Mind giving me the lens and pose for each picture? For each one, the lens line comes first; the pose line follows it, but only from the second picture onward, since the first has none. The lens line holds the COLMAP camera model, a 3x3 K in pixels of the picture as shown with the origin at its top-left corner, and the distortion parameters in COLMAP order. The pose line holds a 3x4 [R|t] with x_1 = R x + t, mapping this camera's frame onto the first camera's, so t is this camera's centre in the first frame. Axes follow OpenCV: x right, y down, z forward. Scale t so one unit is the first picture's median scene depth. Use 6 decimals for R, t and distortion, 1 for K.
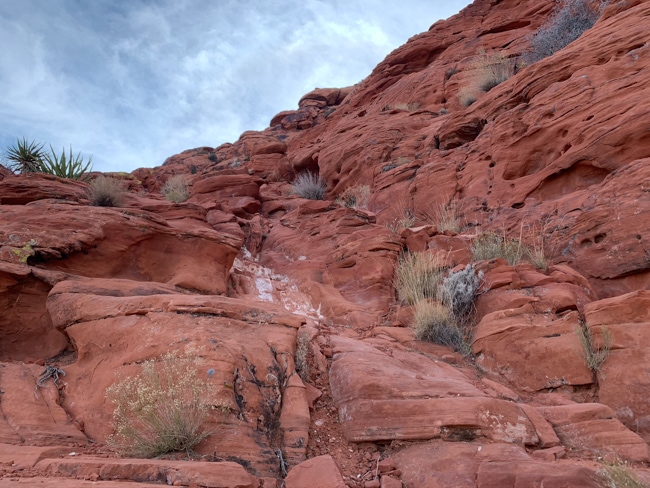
lens RADIAL K [[487.1, 0, 325.0], [0, 487.1, 244.0], [0, 0, 1]] dist [0.017877, -0.006172]
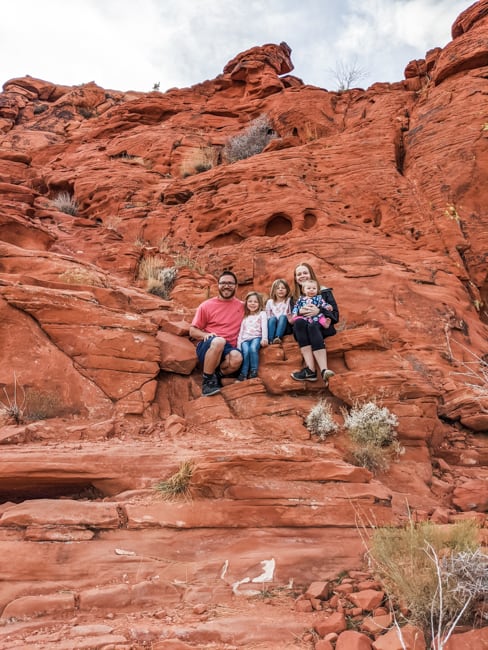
lens RADIAL K [[487.1, 0, 244.0], [0, 487.1, 325.0], [0, 0, 1]] dist [0.017877, -0.006172]
pose [[0.887391, 0.127938, 0.442909, -0.197864], [-0.172841, 0.982974, 0.062355, 0.055808], [-0.427391, -0.131886, 0.894395, -0.625934]]
